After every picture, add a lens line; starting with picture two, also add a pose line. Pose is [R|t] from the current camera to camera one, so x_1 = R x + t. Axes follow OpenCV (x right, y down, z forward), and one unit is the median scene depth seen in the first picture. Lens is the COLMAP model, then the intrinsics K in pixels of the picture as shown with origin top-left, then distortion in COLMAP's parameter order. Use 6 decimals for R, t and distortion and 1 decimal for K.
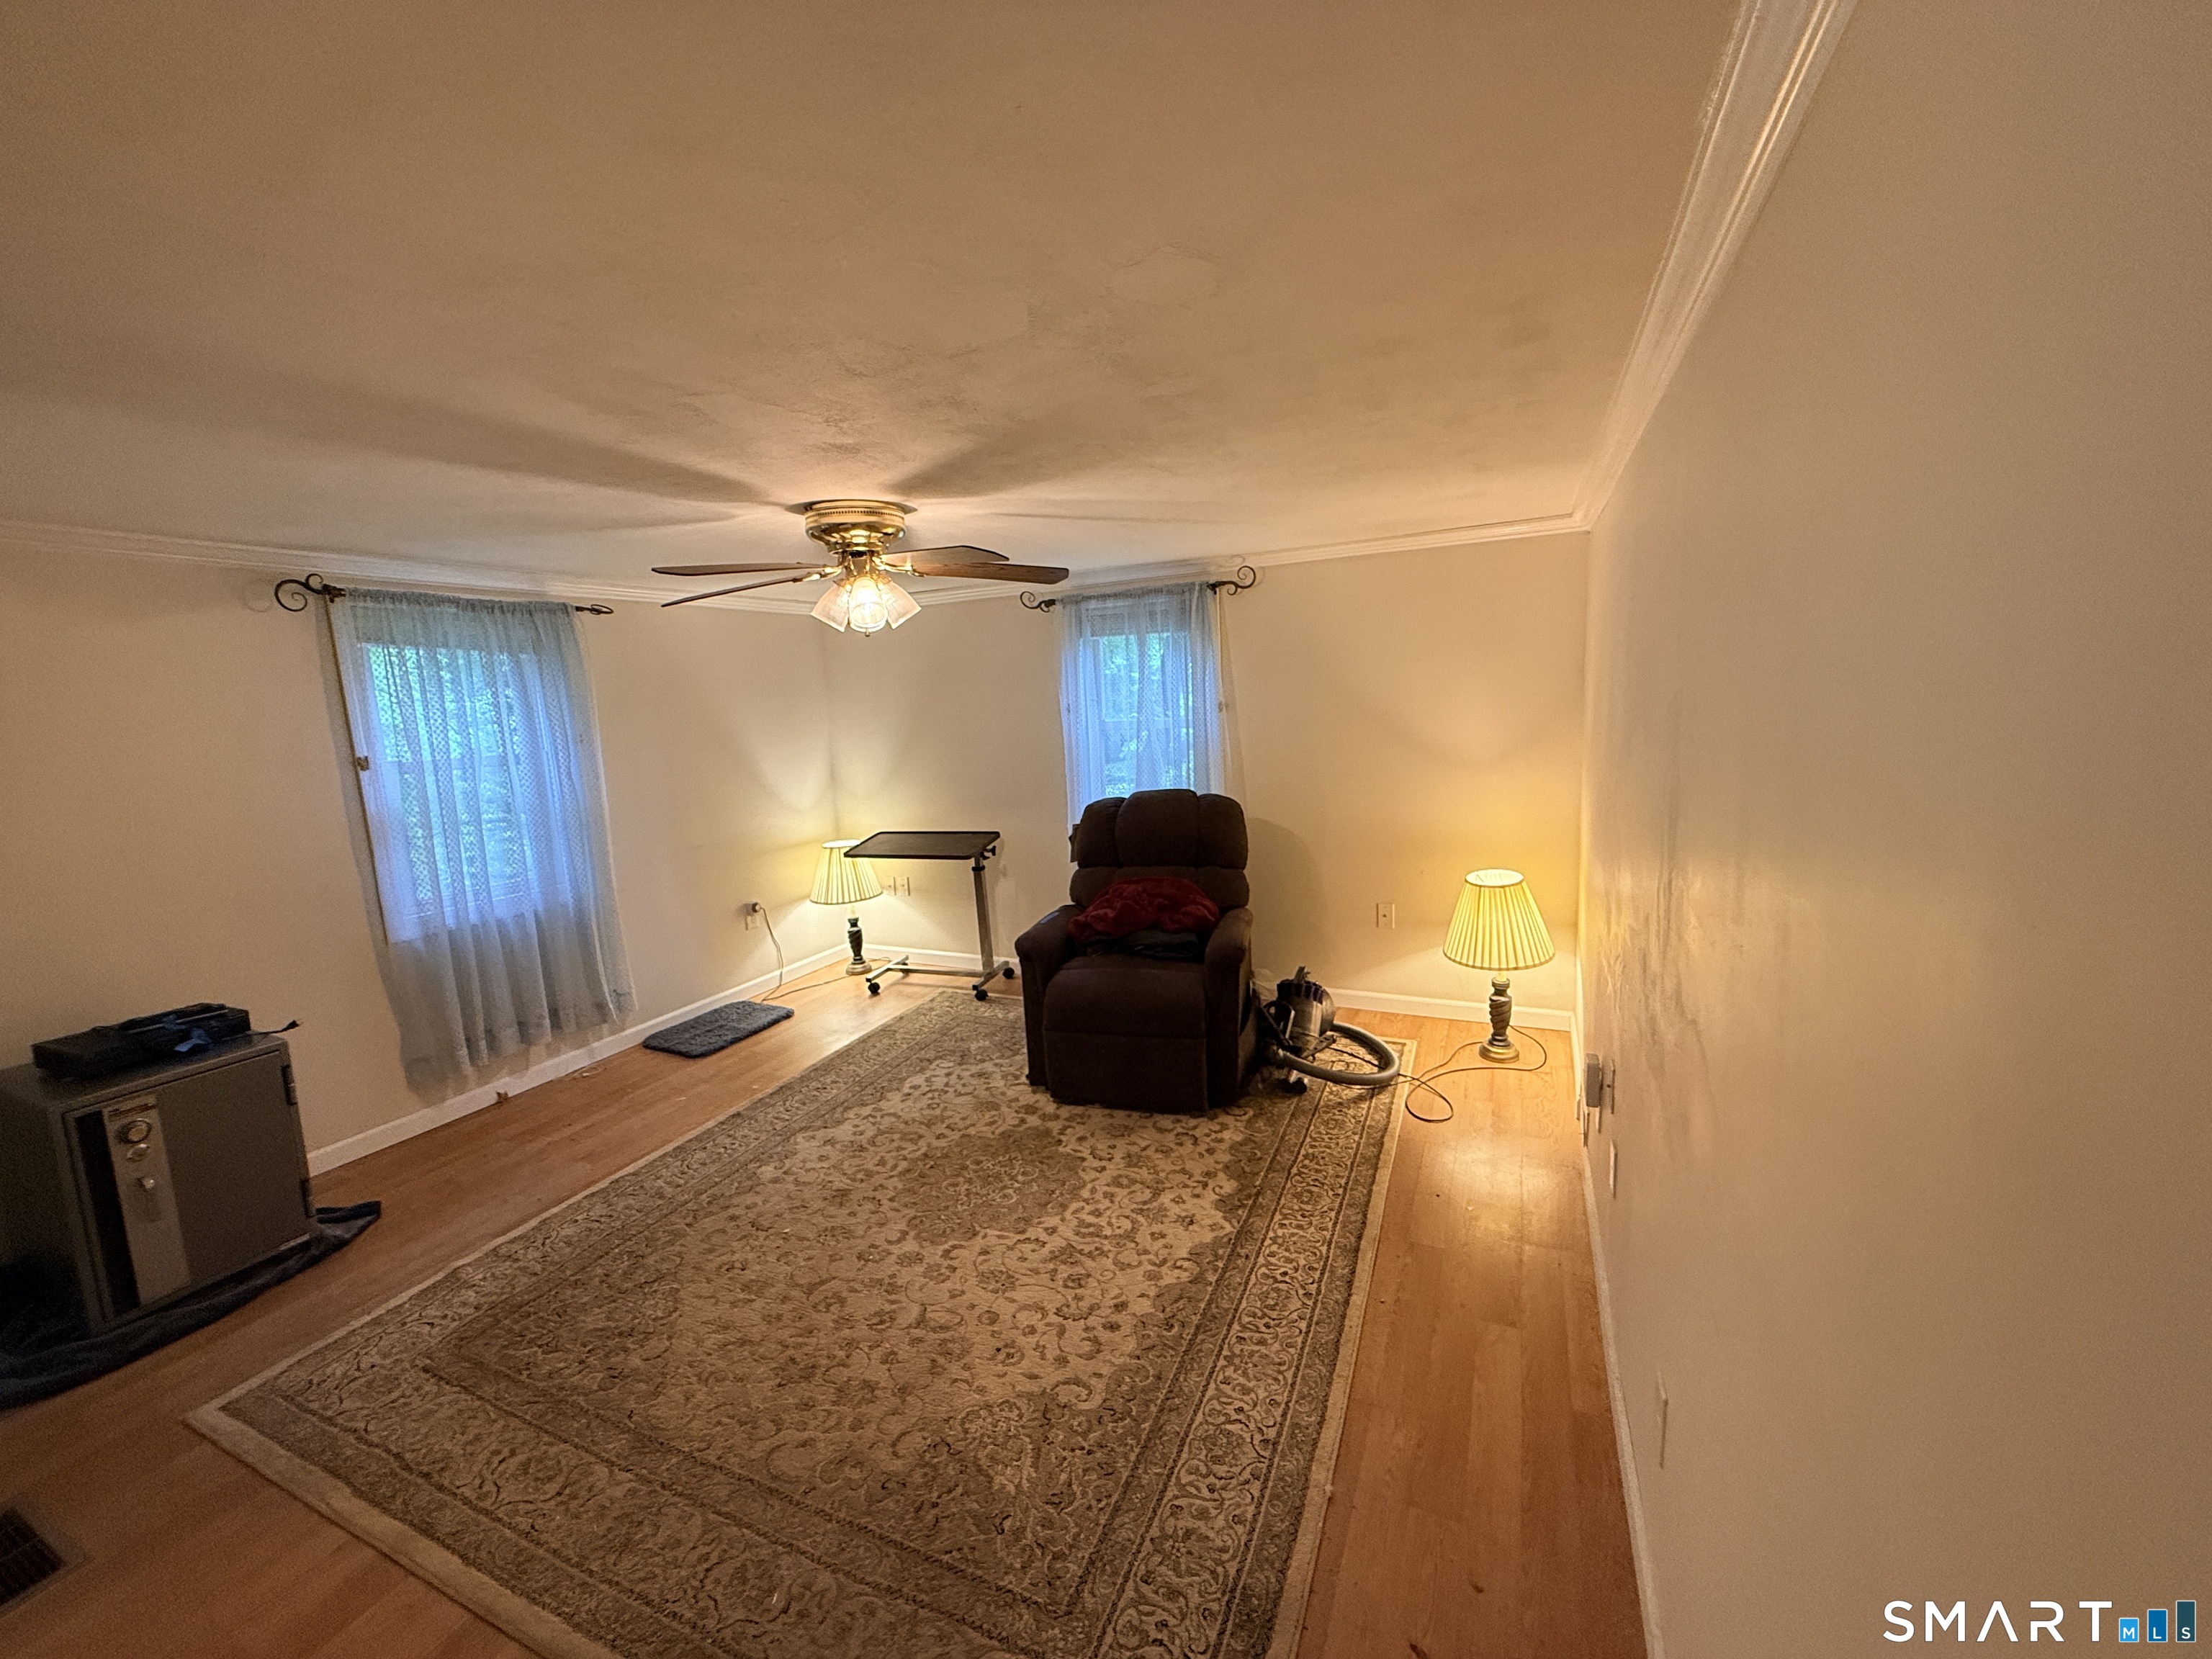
lens RADIAL K [[879.6, 0, 1092.2], [0, 879.6, 829.7], [0, 0, 1]] dist [0.001048, -0.000626]
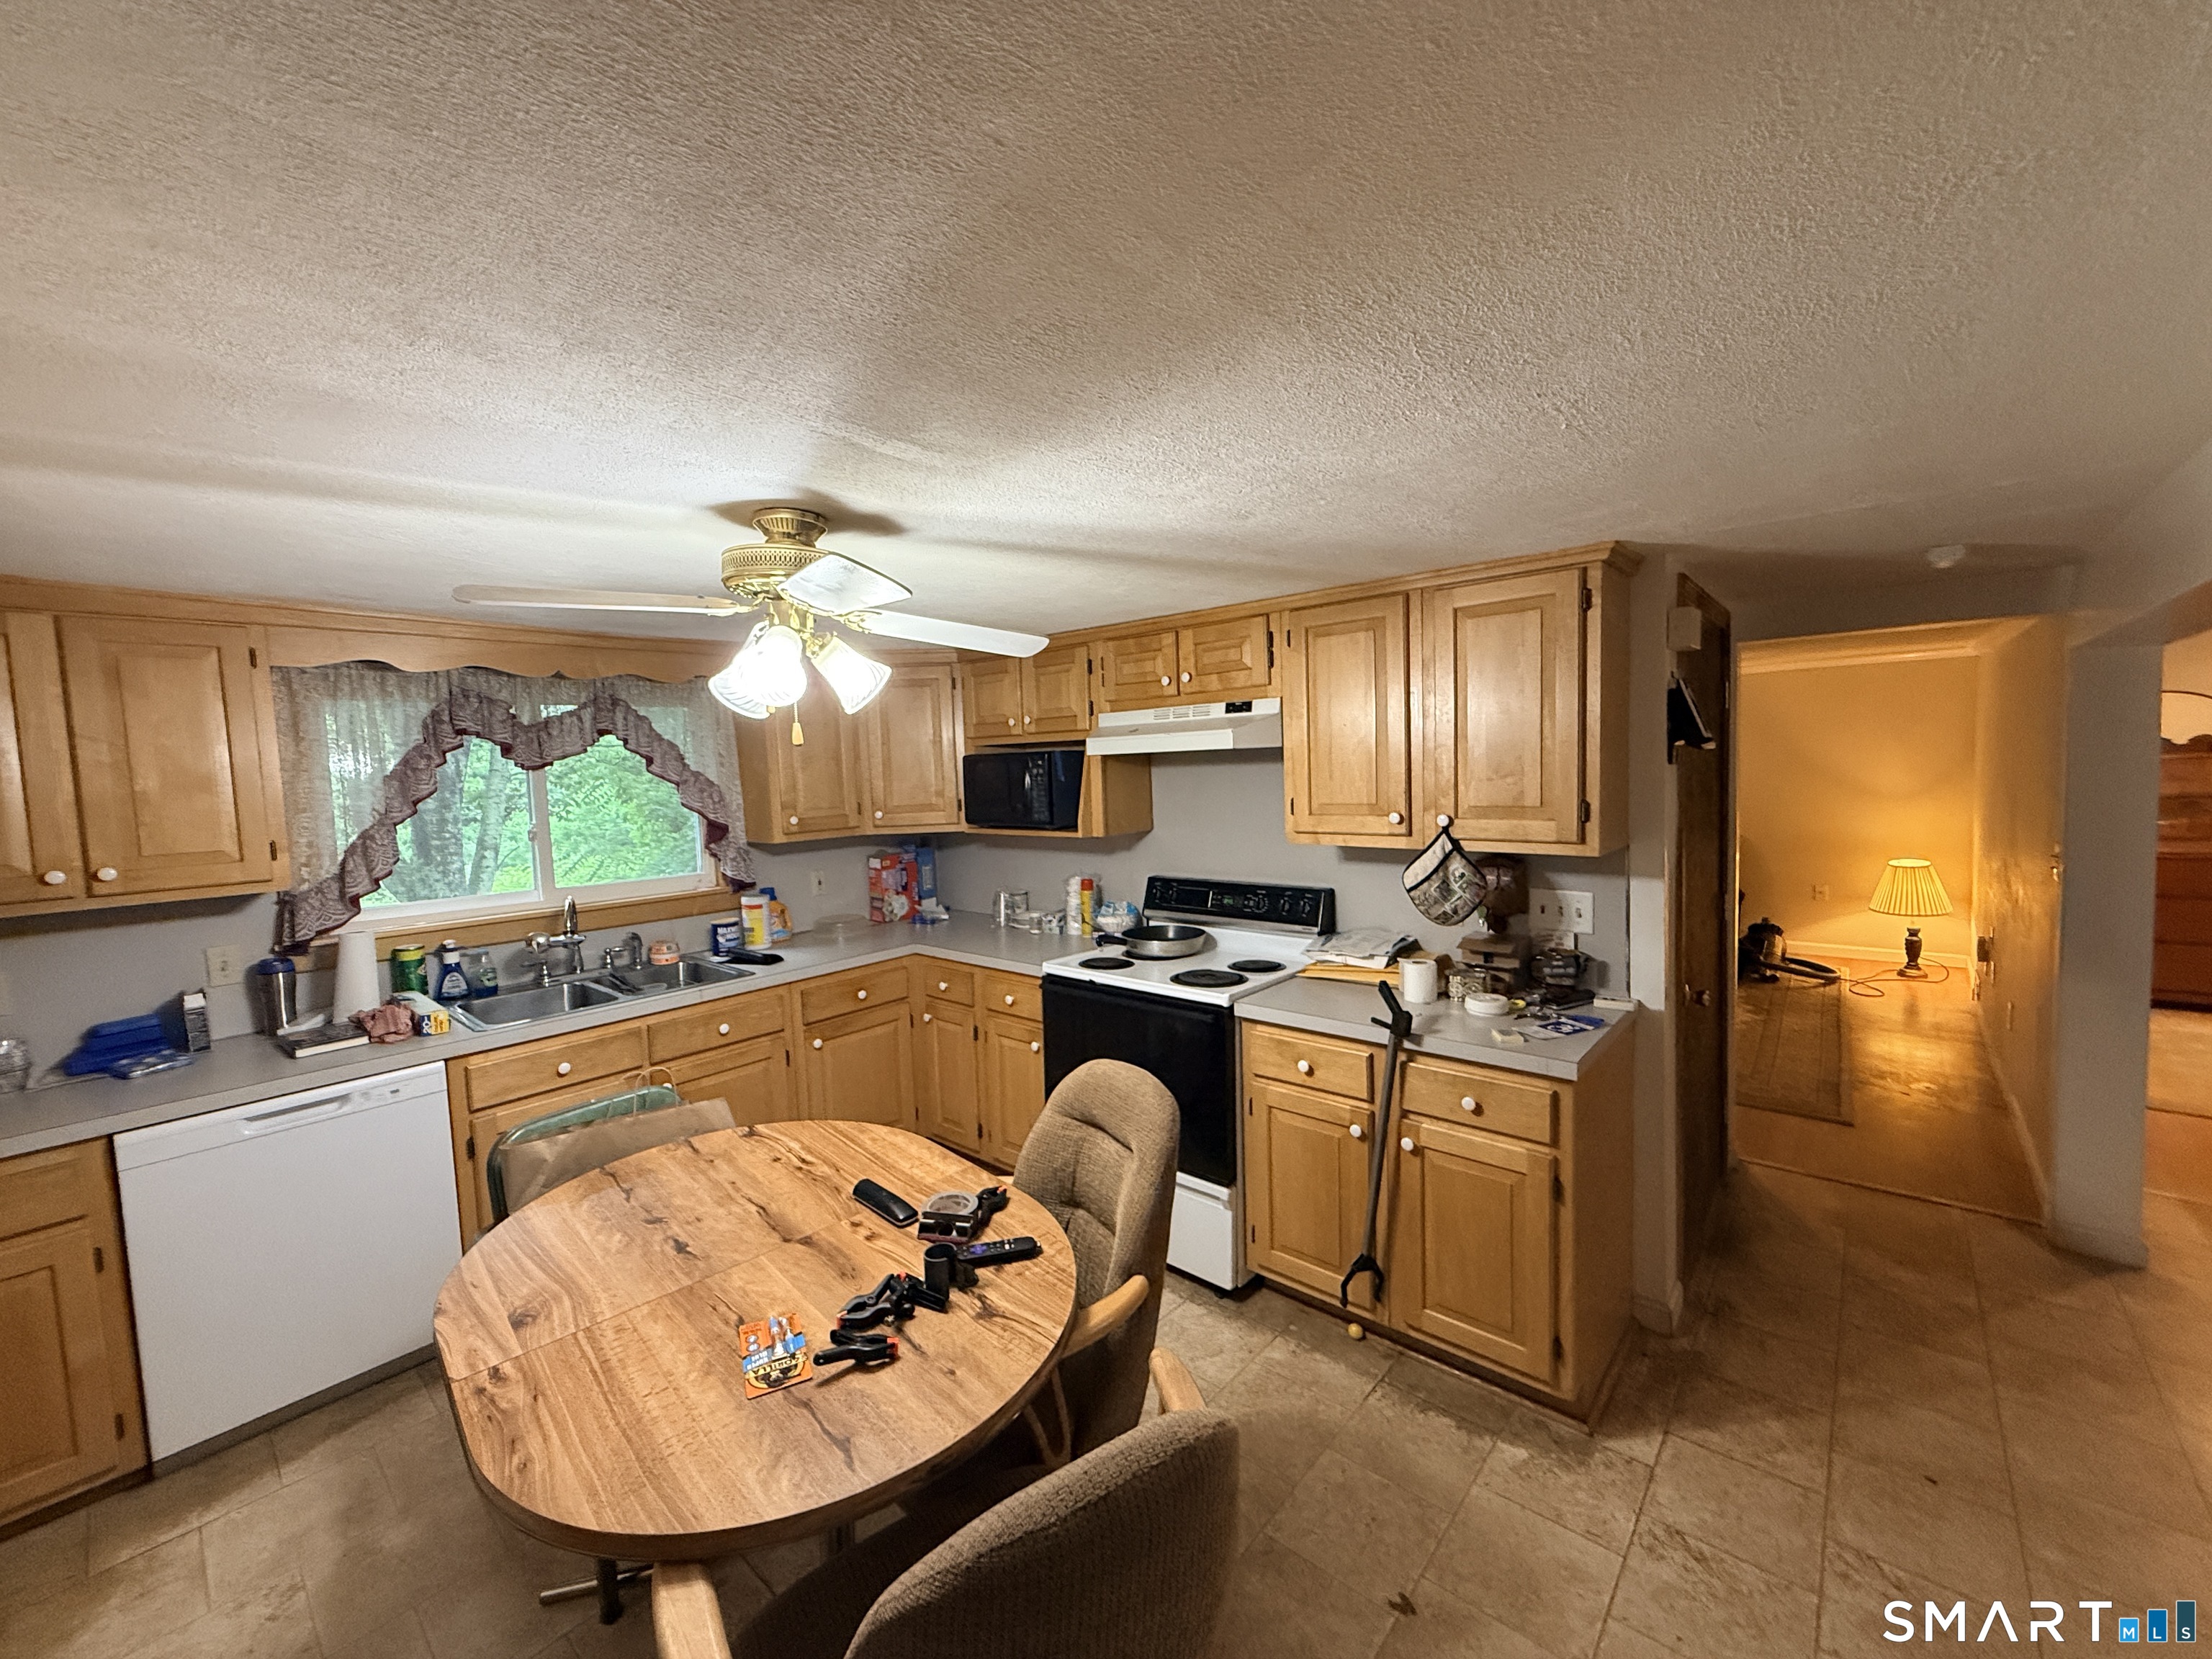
lens RADIAL K [[879.6, 0, 1098.8], [0, 879.6, 828.8], [0, 0, 1]] dist [0.001048, -0.000626]
pose [[0.961367, 0.027307, -0.273911, -0.667734], [-0.043780, 0.997569, -0.054208, 0.177123], [0.271765, 0.064106, 0.960226, -1.209117]]
